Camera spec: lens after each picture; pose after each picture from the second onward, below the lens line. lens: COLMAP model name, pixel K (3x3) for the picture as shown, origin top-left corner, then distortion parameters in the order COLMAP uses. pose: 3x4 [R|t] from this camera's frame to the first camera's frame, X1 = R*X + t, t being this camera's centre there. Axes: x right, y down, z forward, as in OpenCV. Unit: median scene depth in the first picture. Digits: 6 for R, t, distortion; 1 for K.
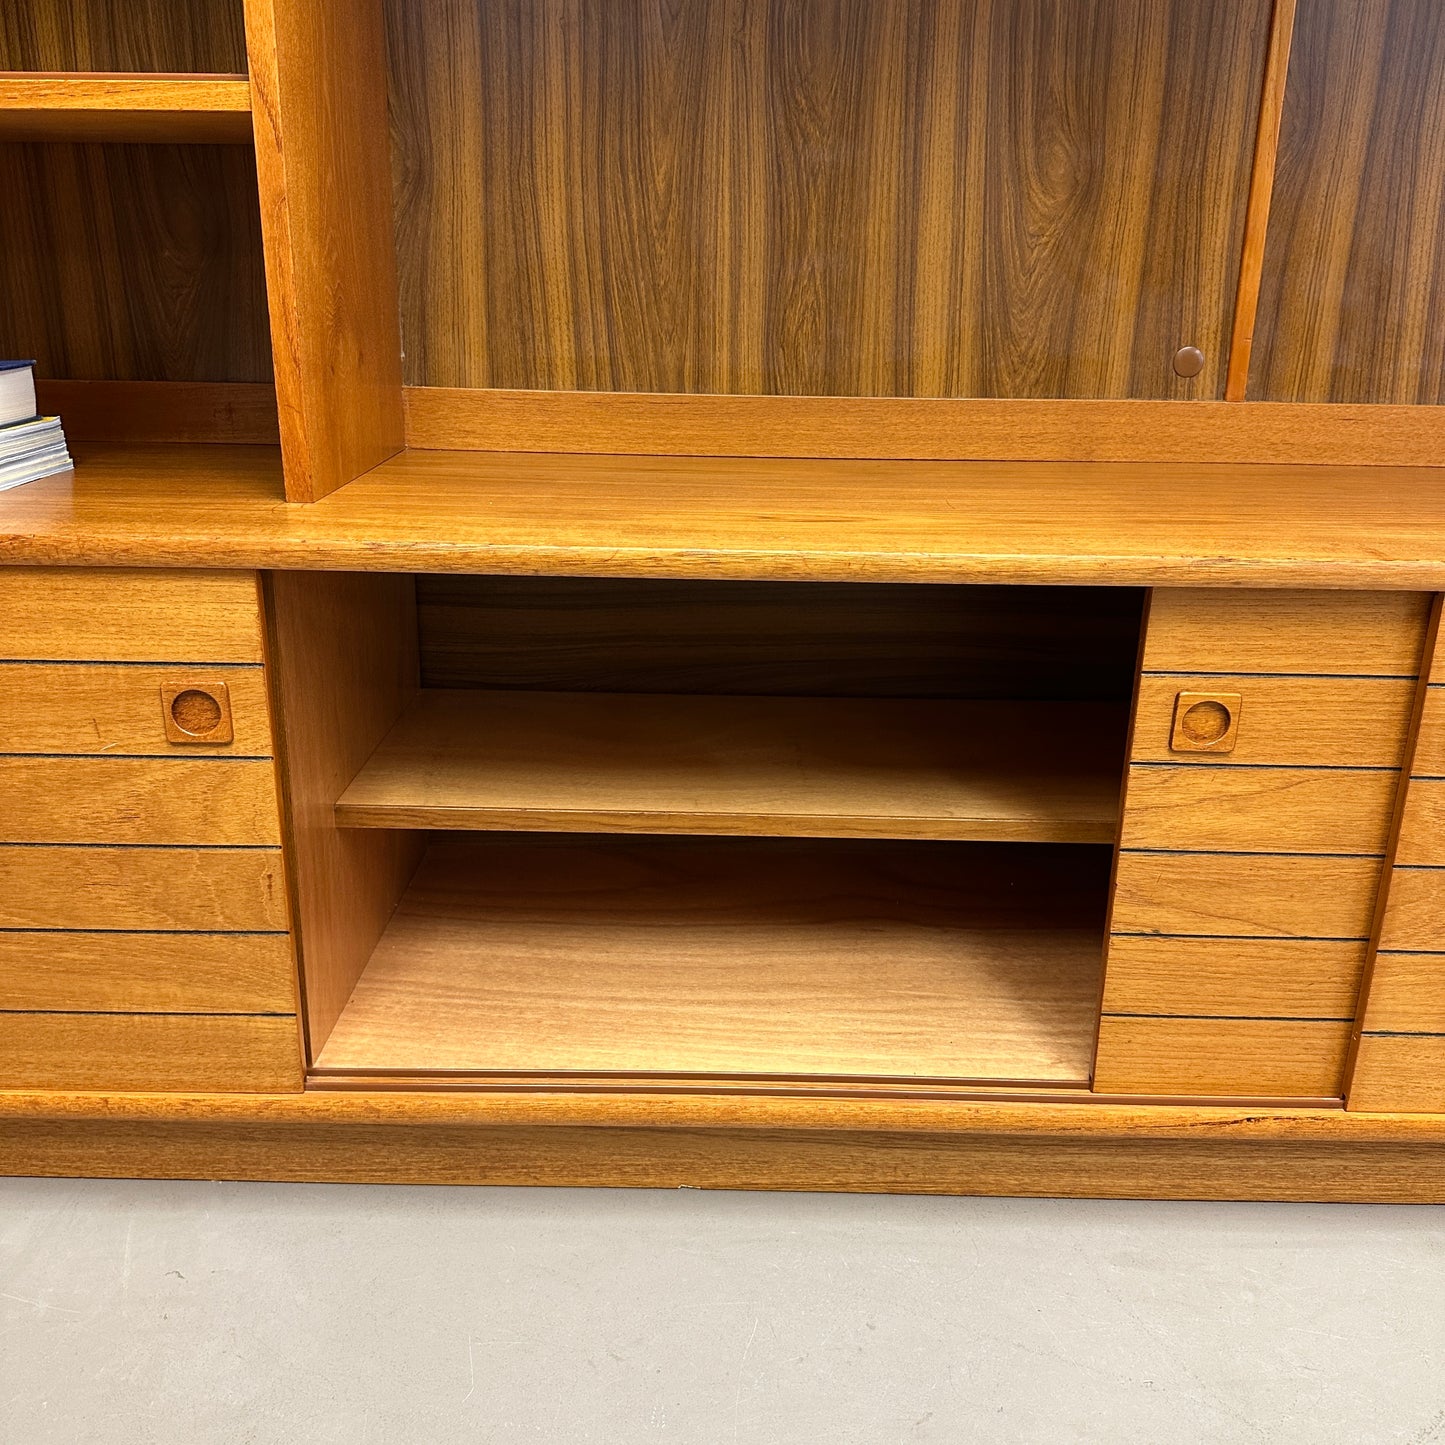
lens RADIAL K [[1355.6, 0, 719.3], [0, 1355.6, 722.1], [0, 0, 1]] dist [0.144143, -0.315123]
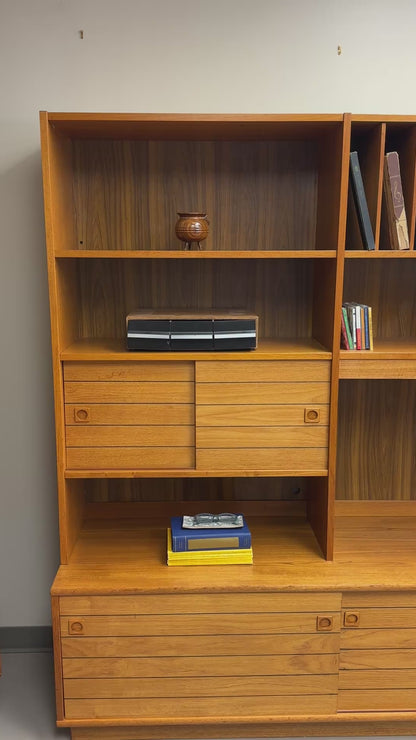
lens RADIAL K [[632.6, 0, 207.9], [0, 632.6, 372.0], [0, 0, 1]] dist [0.190295, -0.416515]
pose [[0.999491, -0.021445, 0.023629, -0.565408], [0.024295, 0.991503, -0.127793, -0.387568], [-0.020688, 0.128302, 0.991519, -0.778504]]
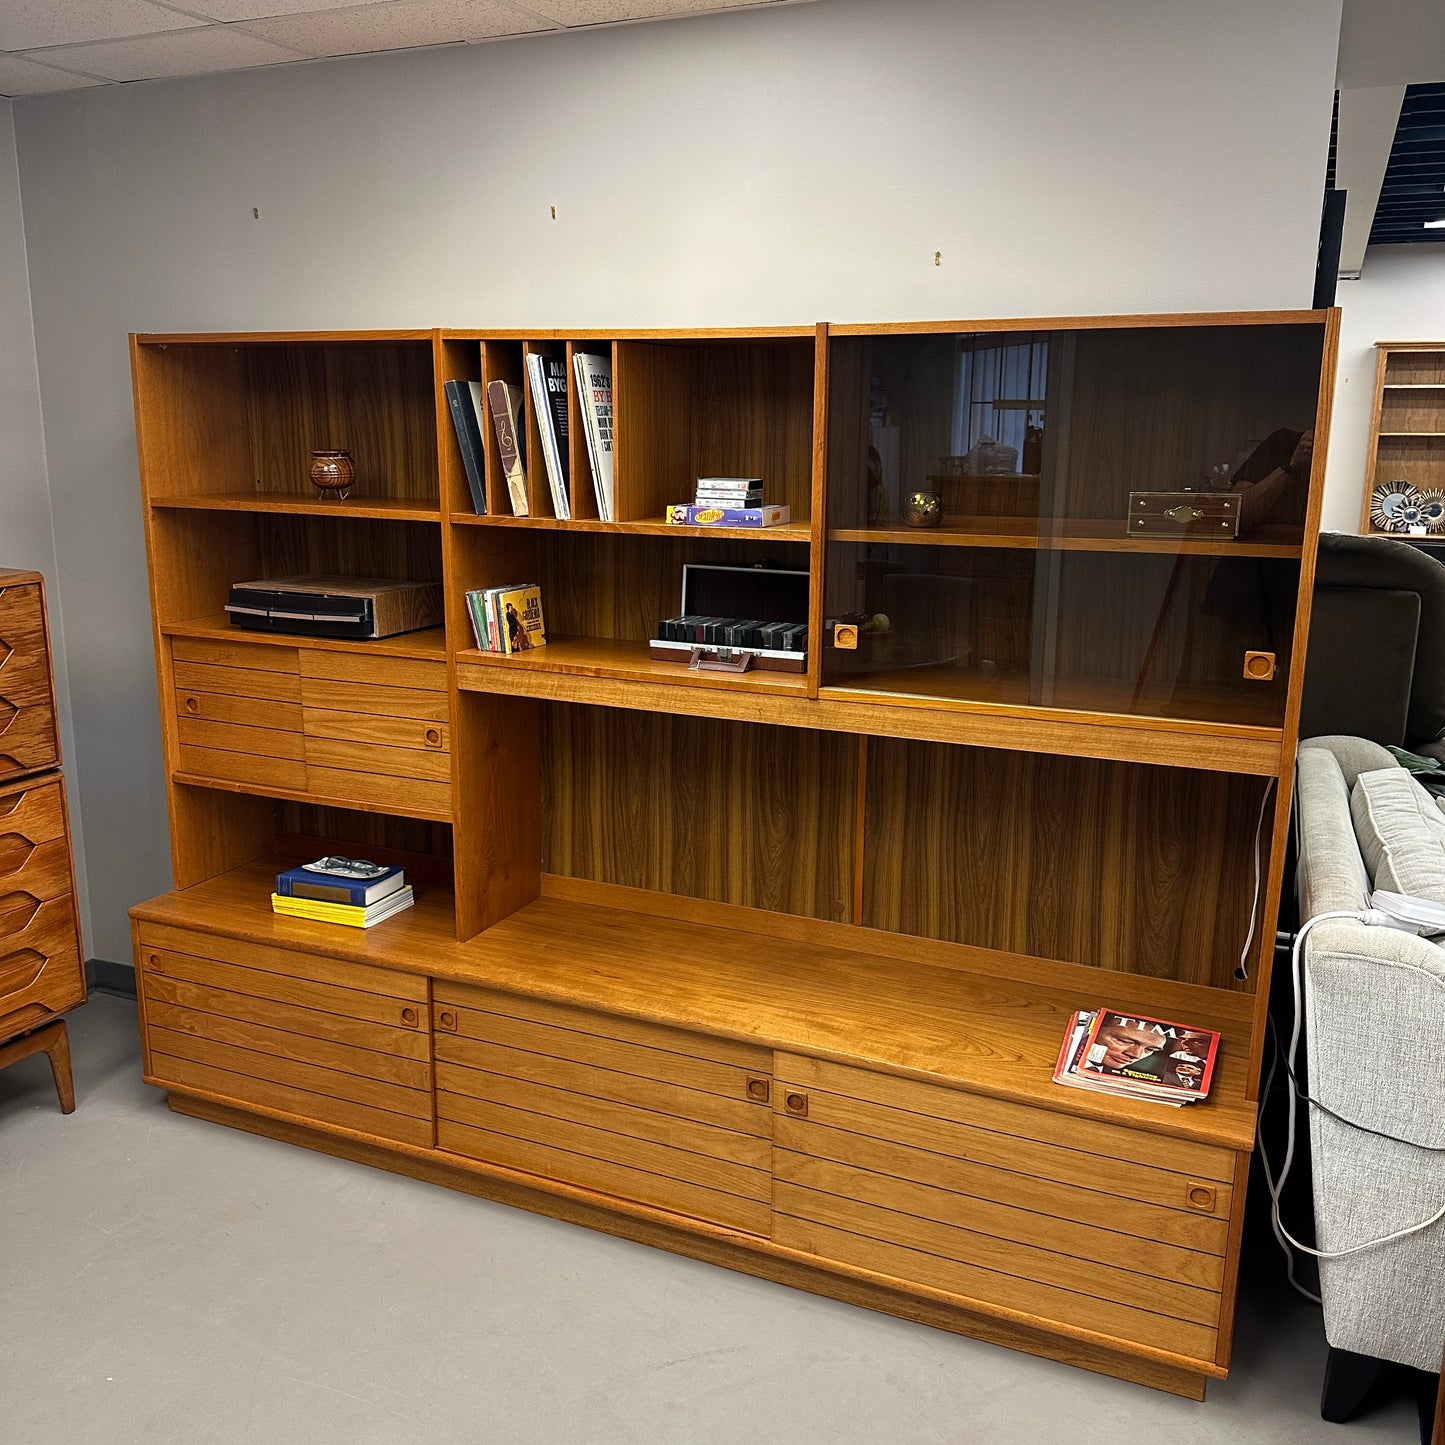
lens RADIAL K [[1343.2, 0, 708.4], [0, 1343.2, 720.7], [0, 0, 1]] dist [0.178094, -0.362370]
pose [[0.910957, 0.080648, -0.404541, 1.057483], [-0.122281, 0.989417, -0.078110, -0.376262], [0.393960, 0.120623, 0.911178, -1.200230]]
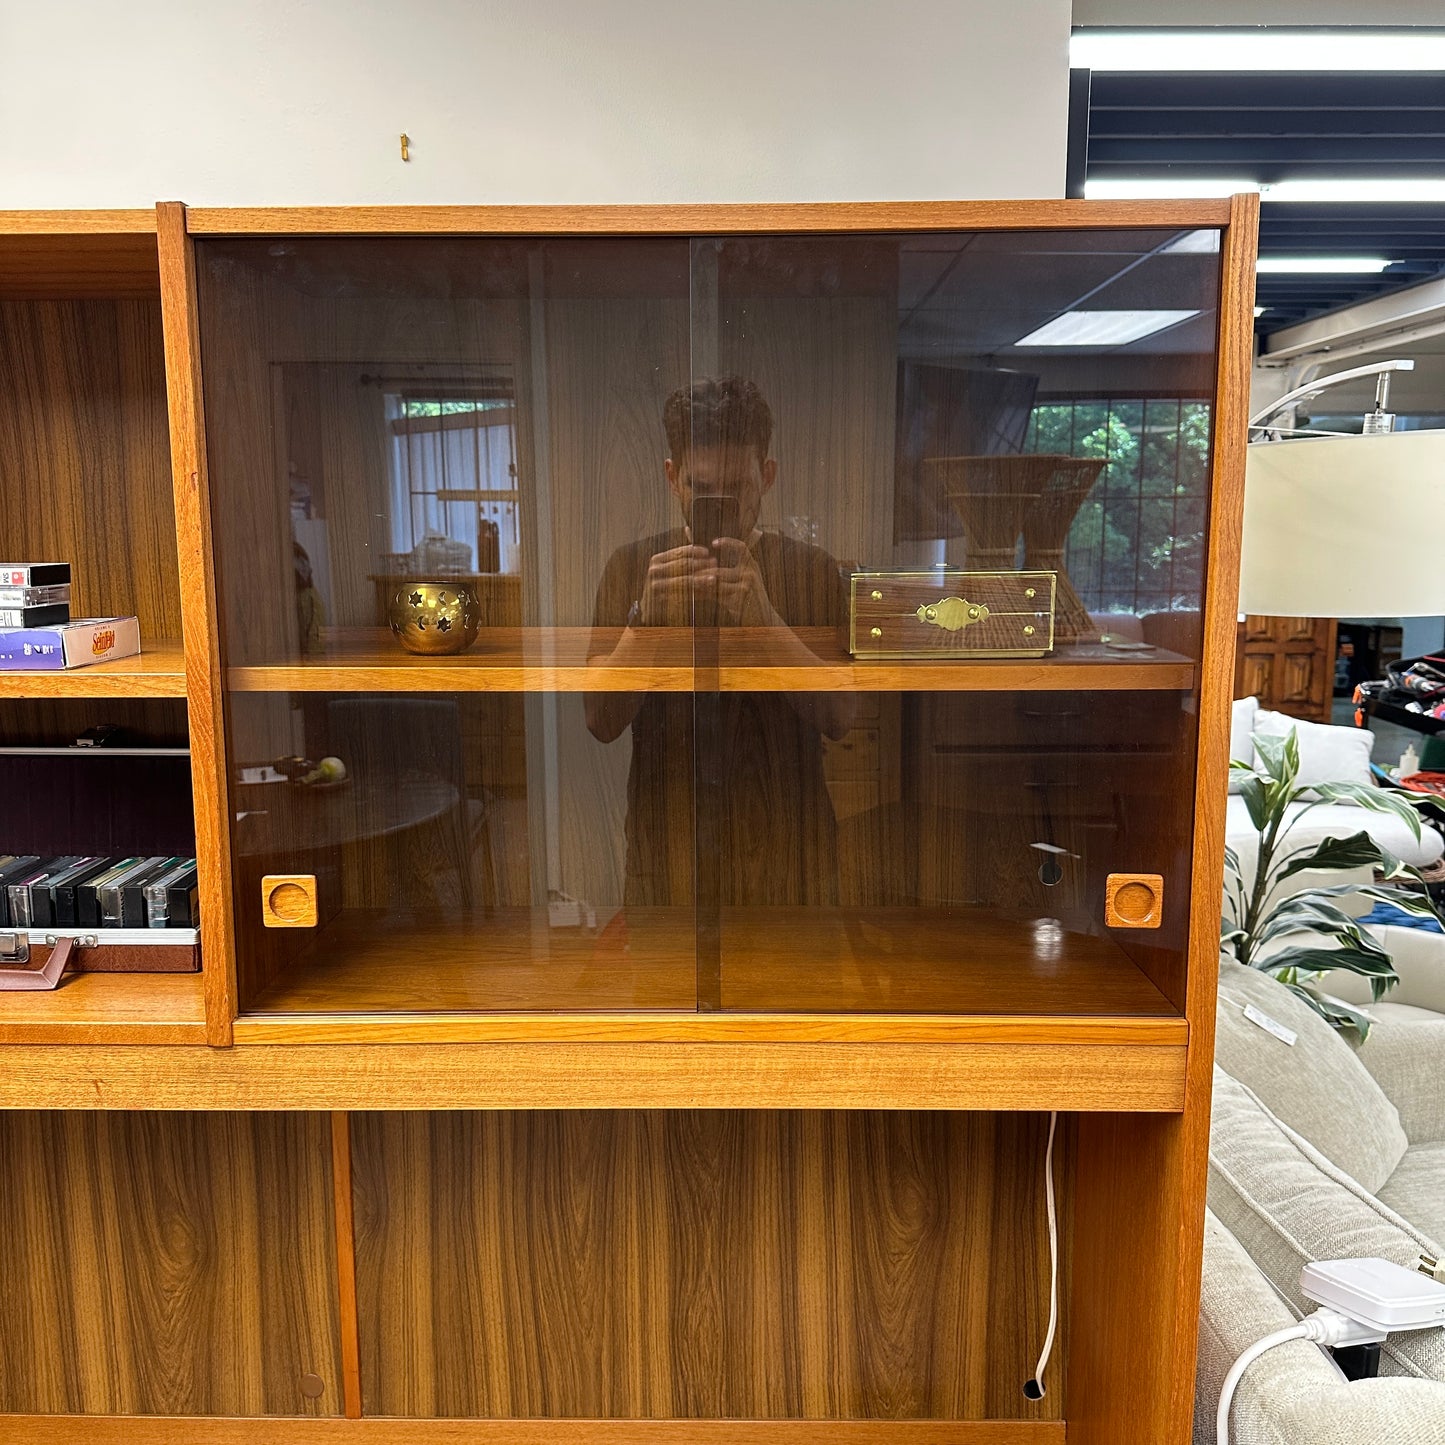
lens RADIAL K [[1356.4, 0, 712.7], [0, 1356.4, 722.7], [0, 0, 1]] dist [0.109632, -0.211466]
pose [[0.999739, -0.018097, -0.013945, 0.730989], [0.015395, 0.984615, -0.174059, -0.627749], [0.016880, 0.173799, 0.984636, -0.254698]]
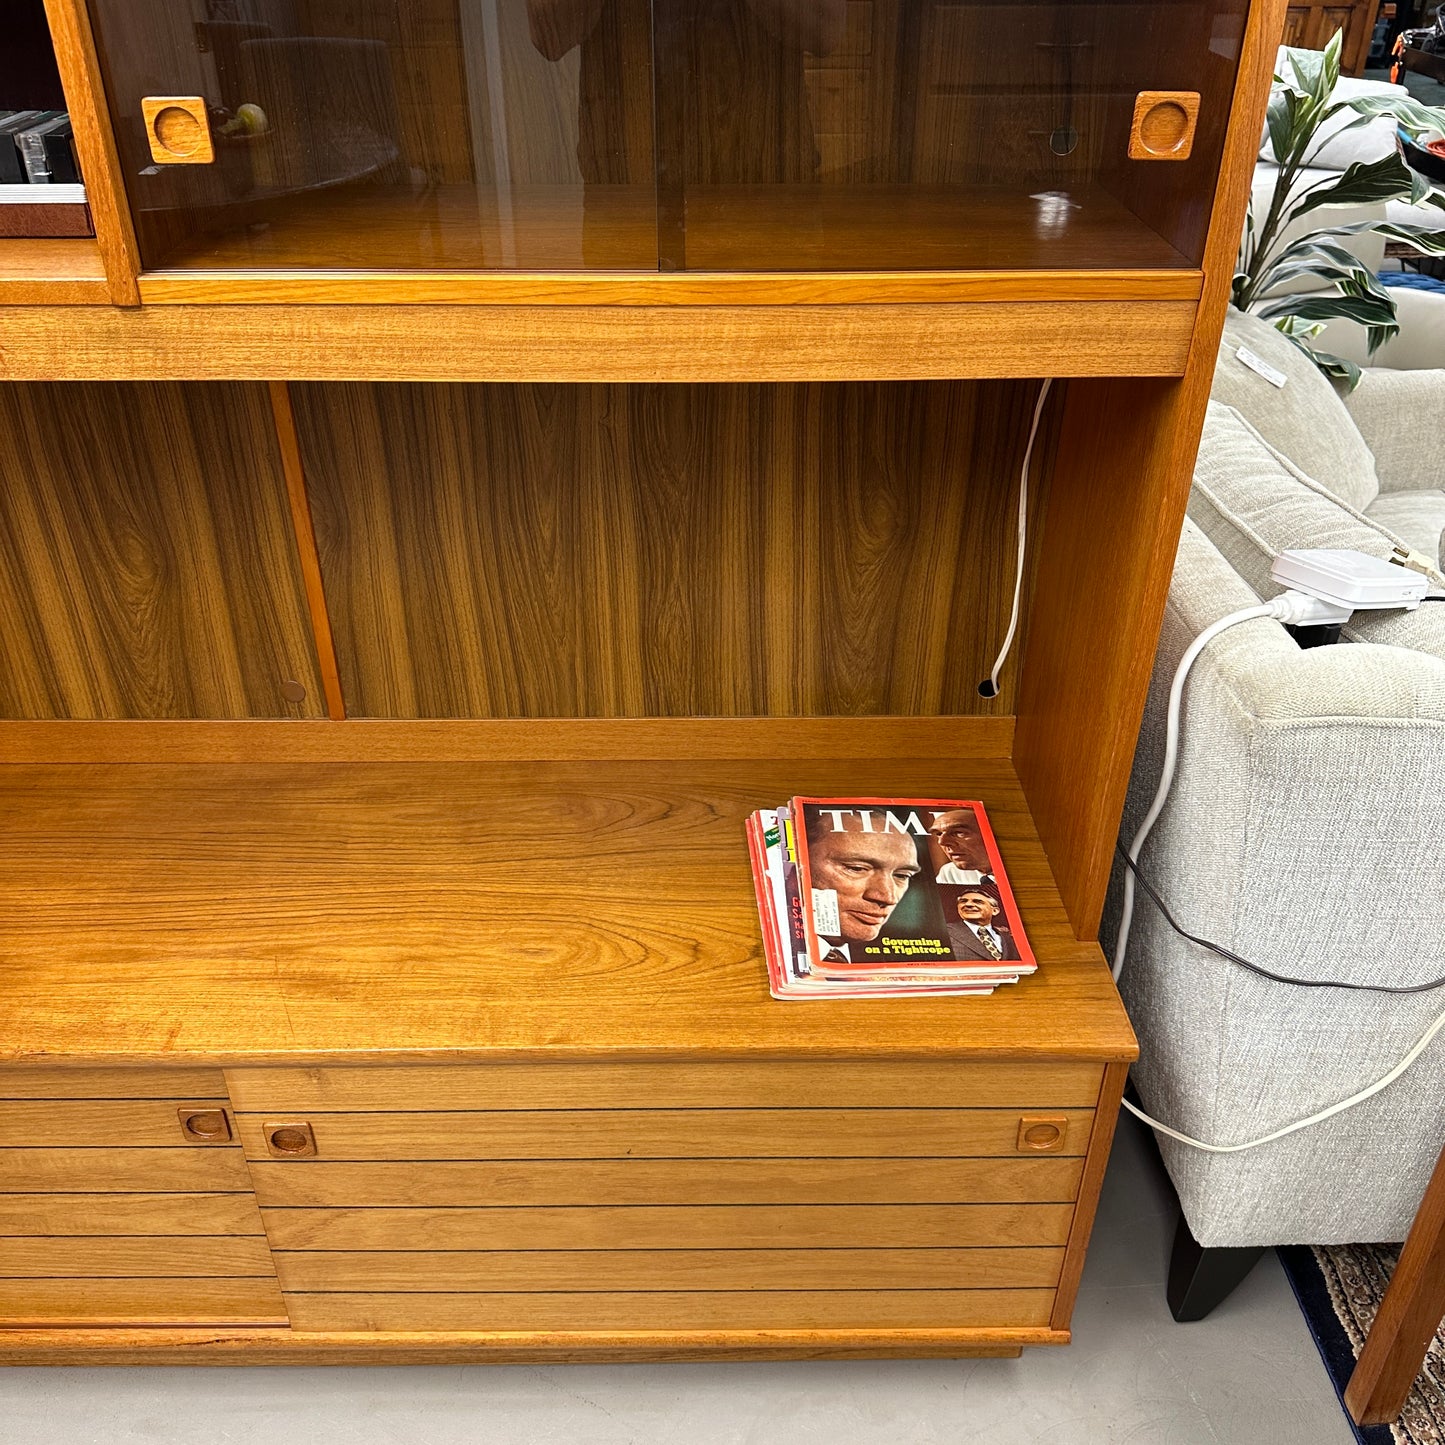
lens RADIAL K [[1346.5, 0, 710.6], [0, 1346.5, 714.2], [0, 0, 1]] dist [0.173988, -0.357188]
pose [[0.999807, -0.019536, -0.002164, 0.731748], [0.019504, 0.972386, 0.232563, -0.529590], [-0.002439, -0.232561, 0.972579, -0.178649]]
